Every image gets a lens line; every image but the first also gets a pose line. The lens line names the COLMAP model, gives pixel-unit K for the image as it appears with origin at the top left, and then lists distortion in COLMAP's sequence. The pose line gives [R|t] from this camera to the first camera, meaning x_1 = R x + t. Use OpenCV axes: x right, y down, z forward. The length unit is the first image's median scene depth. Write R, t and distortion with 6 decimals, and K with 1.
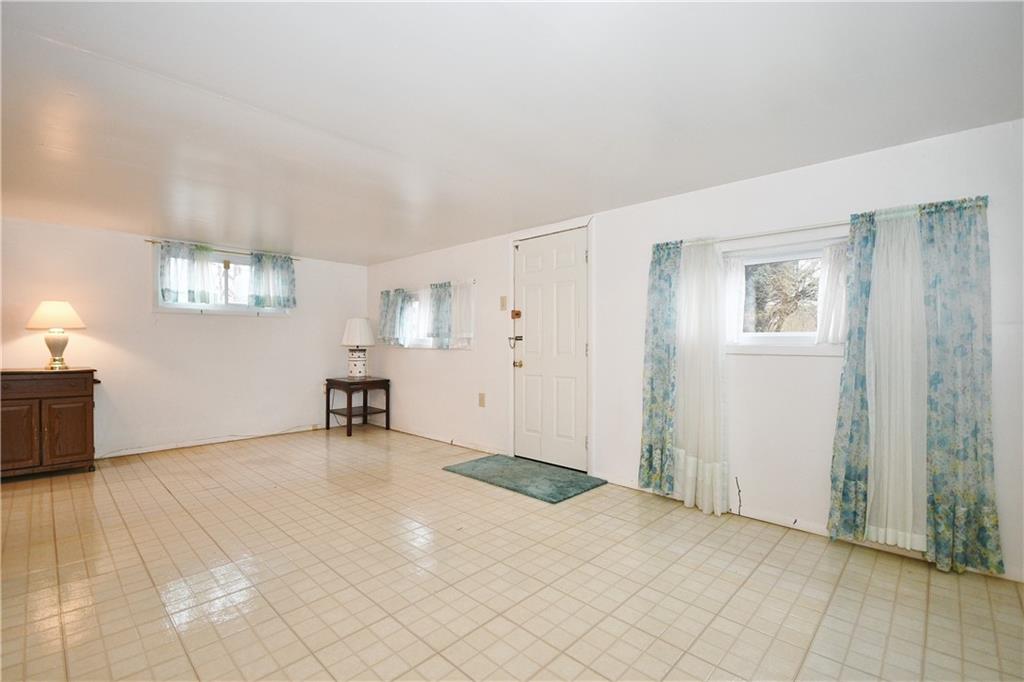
lens RADIAL K [[459.9, 0, 489.7], [0, 459.9, 346.1], [0, 0, 1]] dist [0.004843, -0.007676]
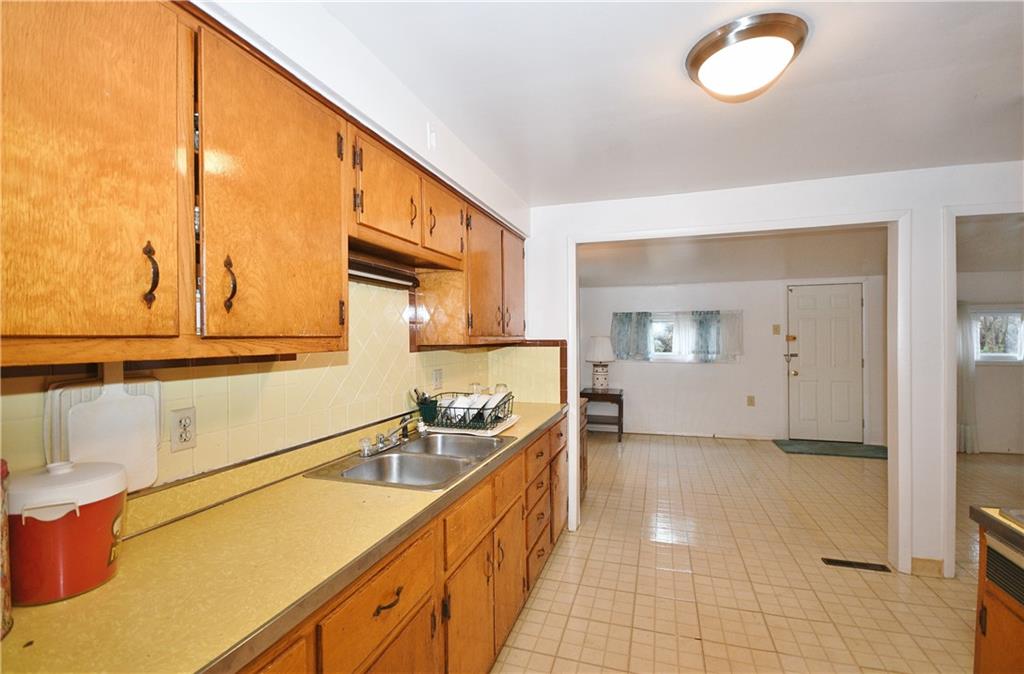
lens RADIAL K [[459.9, 0, 507.9], [0, 459.9, 334.2], [0, 0, 1]] dist [0.004843, -0.007676]
pose [[0.891231, -0.006027, 0.453510, -1.659072], [0.013386, 0.999826, -0.013019, -0.091255], [-0.453353, 0.017673, 0.891156, 0.172310]]
